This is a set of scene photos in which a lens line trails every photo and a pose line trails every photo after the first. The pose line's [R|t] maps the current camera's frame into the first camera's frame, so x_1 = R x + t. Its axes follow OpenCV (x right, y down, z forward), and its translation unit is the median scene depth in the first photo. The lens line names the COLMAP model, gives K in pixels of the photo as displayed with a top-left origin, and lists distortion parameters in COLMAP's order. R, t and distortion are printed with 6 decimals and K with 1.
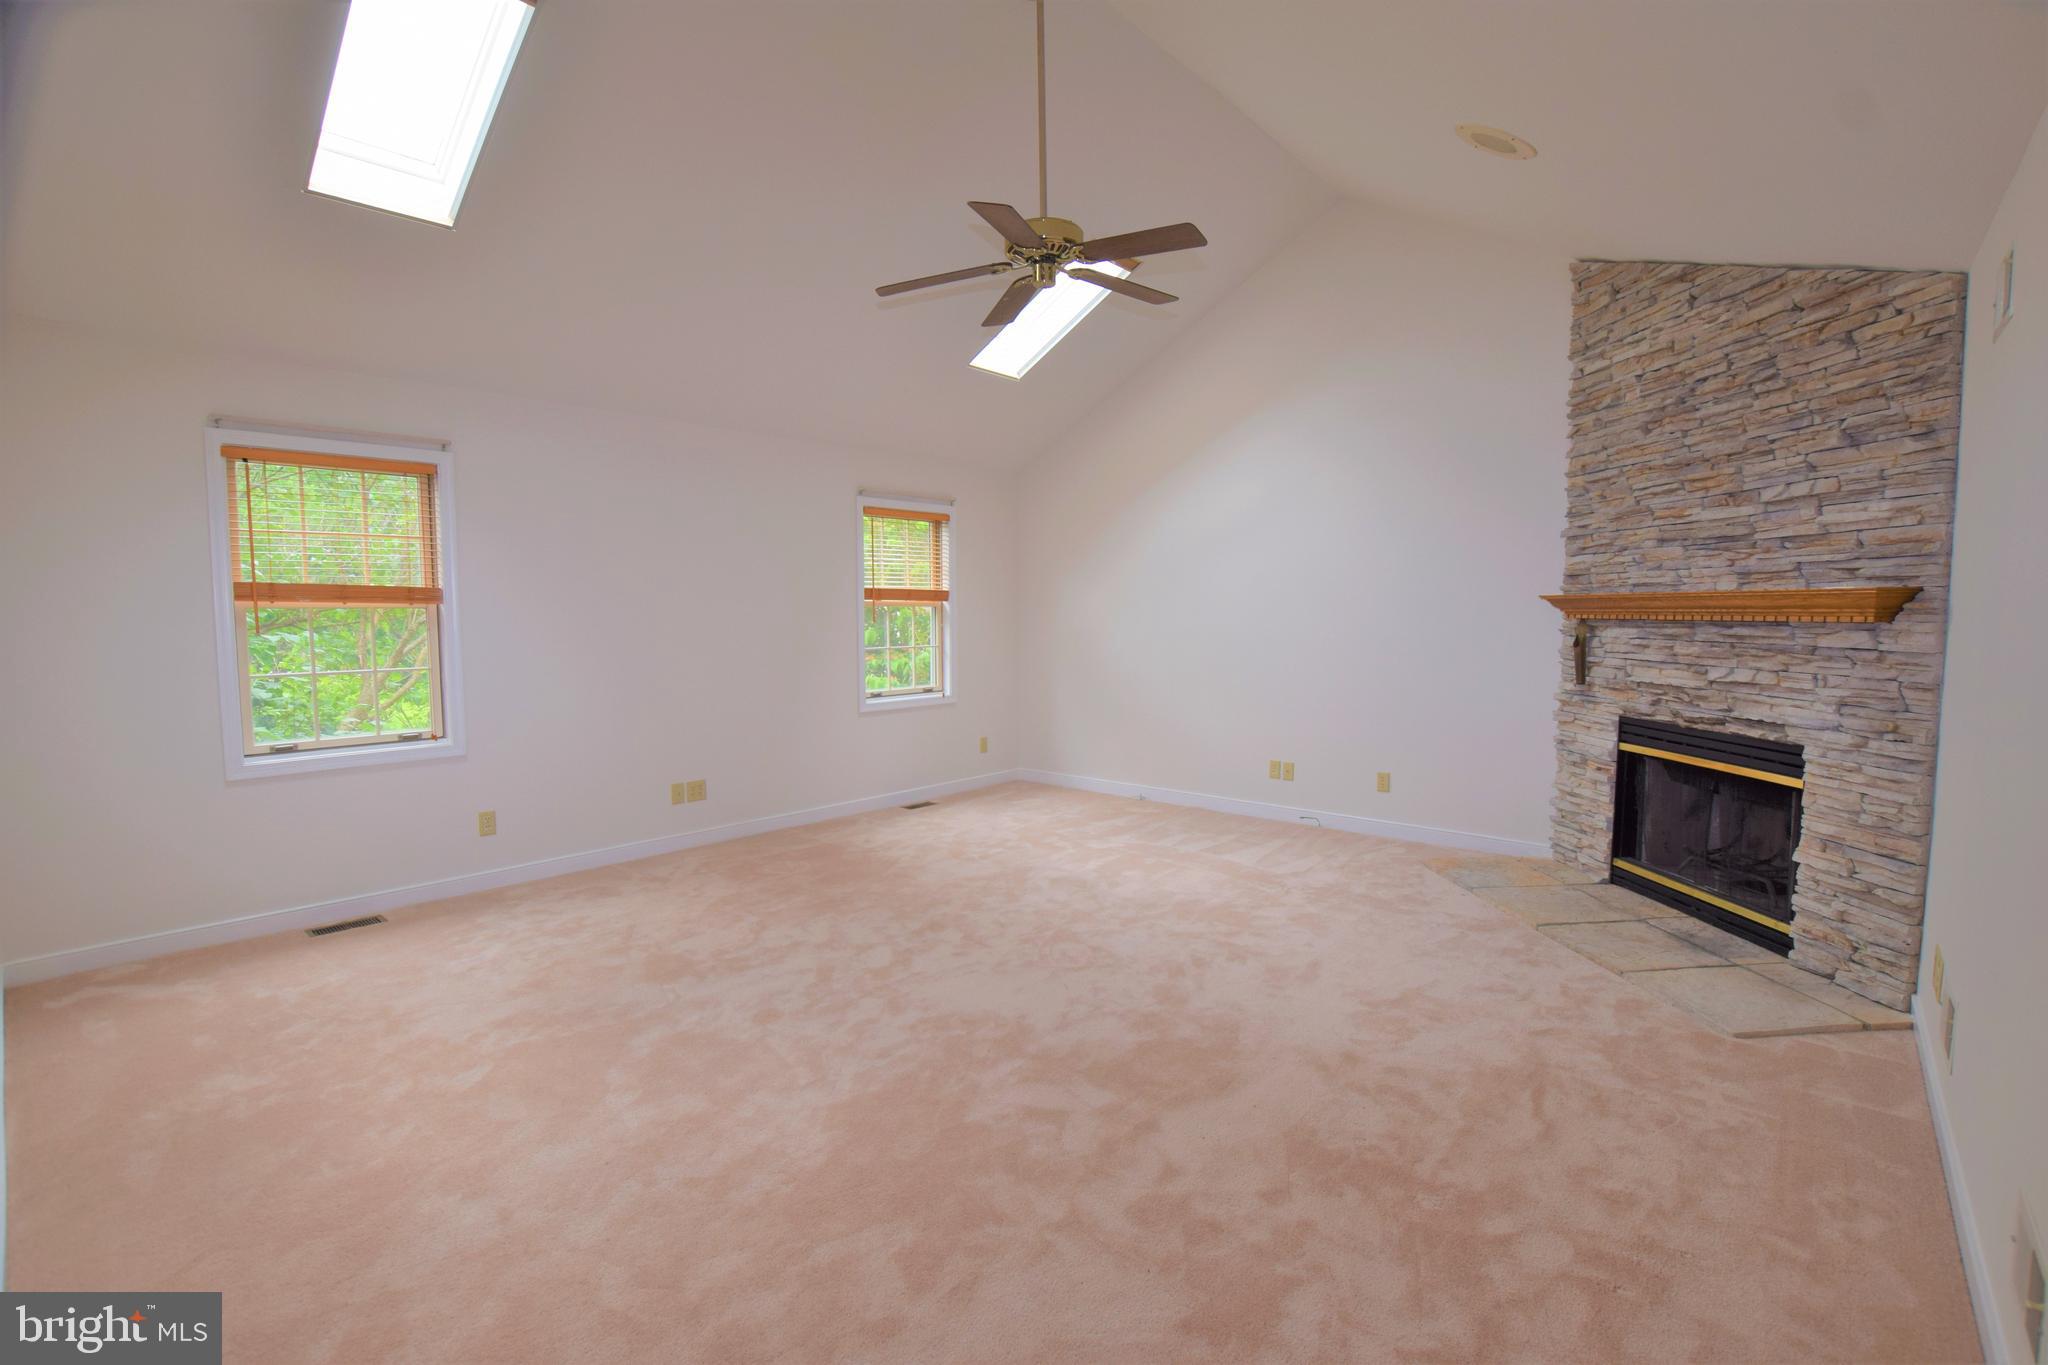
lens RADIAL K [[904.4, 0, 1020.0], [0, 904.4, 680.3], [0, 0, 1]] dist [-0.003403, -0.000148]
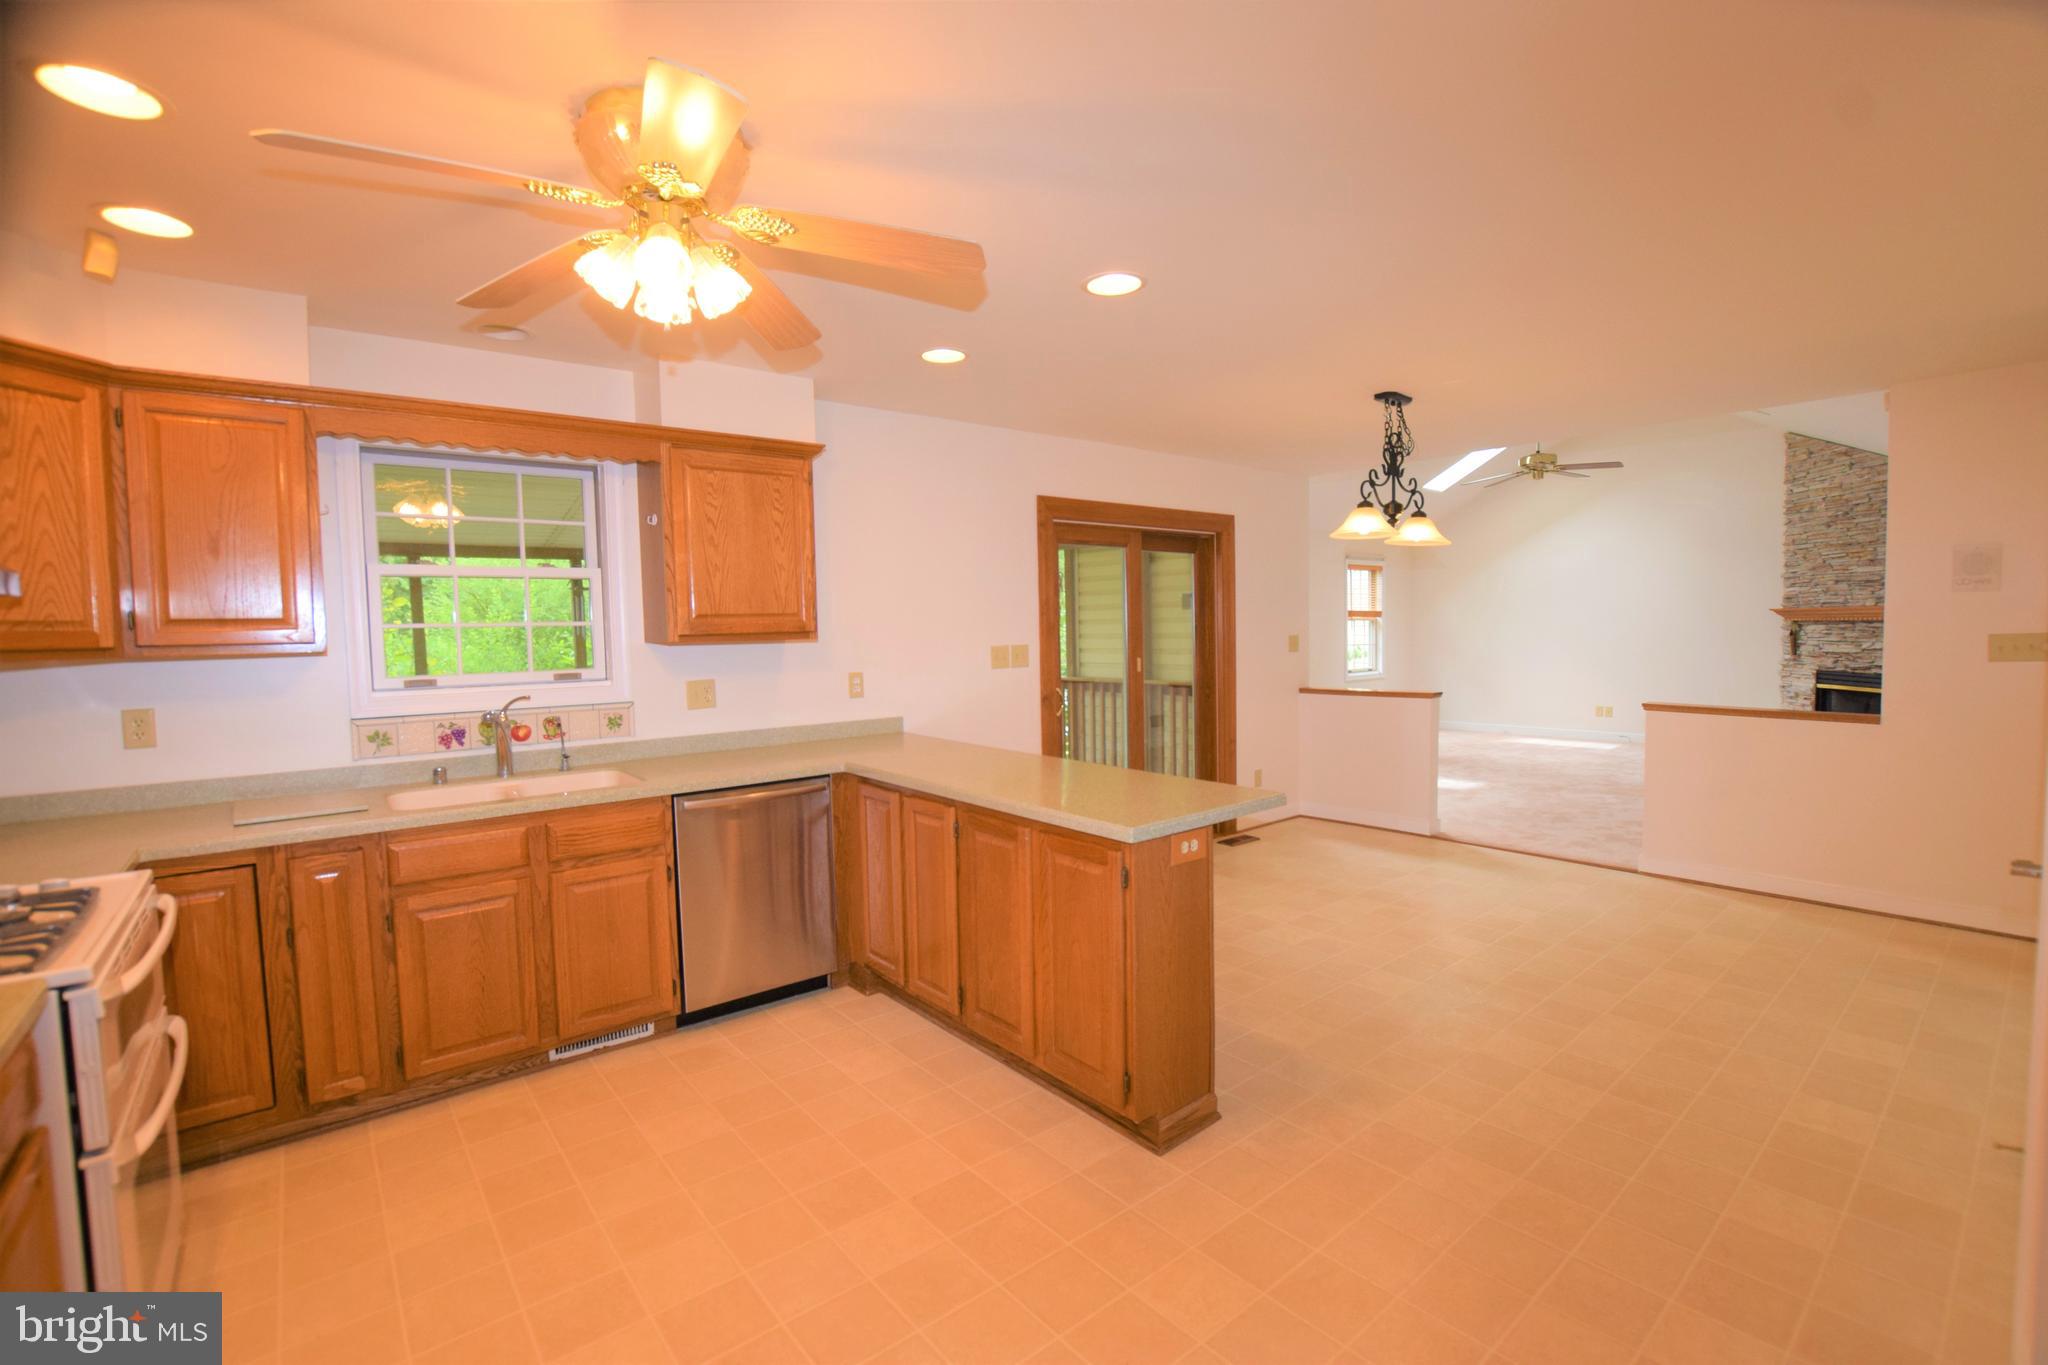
lens RADIAL K [[904.4, 0, 1034.5], [0, 904.4, 681.1], [0, 0, 1]] dist [-0.003403, -0.000148]
pose [[0.989772, -0.005198, -0.142564, -0.718256], [0.002564, 0.999823, -0.018651, 0.093320], [0.142635, 0.018095, 0.989610, -1.149047]]
